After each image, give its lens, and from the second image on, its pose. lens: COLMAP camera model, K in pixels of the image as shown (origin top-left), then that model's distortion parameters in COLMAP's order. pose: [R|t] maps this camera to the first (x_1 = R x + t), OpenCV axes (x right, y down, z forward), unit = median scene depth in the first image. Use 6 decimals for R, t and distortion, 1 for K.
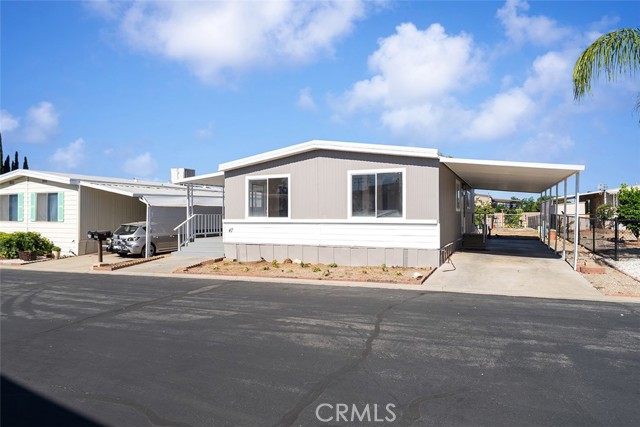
lens RADIAL K [[389.3, 0, 319.9], [0, 389.3, 210.1], [0, 0, 1]] dist [-0.000517, -0.004981]
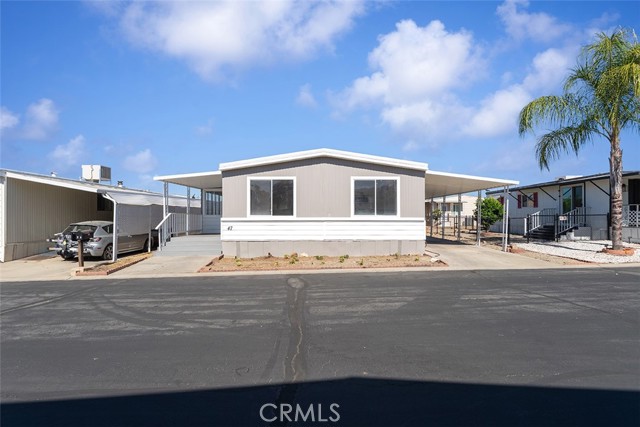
lens RADIAL K [[327.1, 0, 320.8], [0, 327.1, 216.0], [0, 0, 1]] dist [-0.004477, 0.002114]
pose [[0.912106, 0.003380, 0.409941, -0.392548], [-0.007231, 0.999943, 0.007843, 0.011324], [-0.409891, -0.010118, 0.912078, 0.118648]]
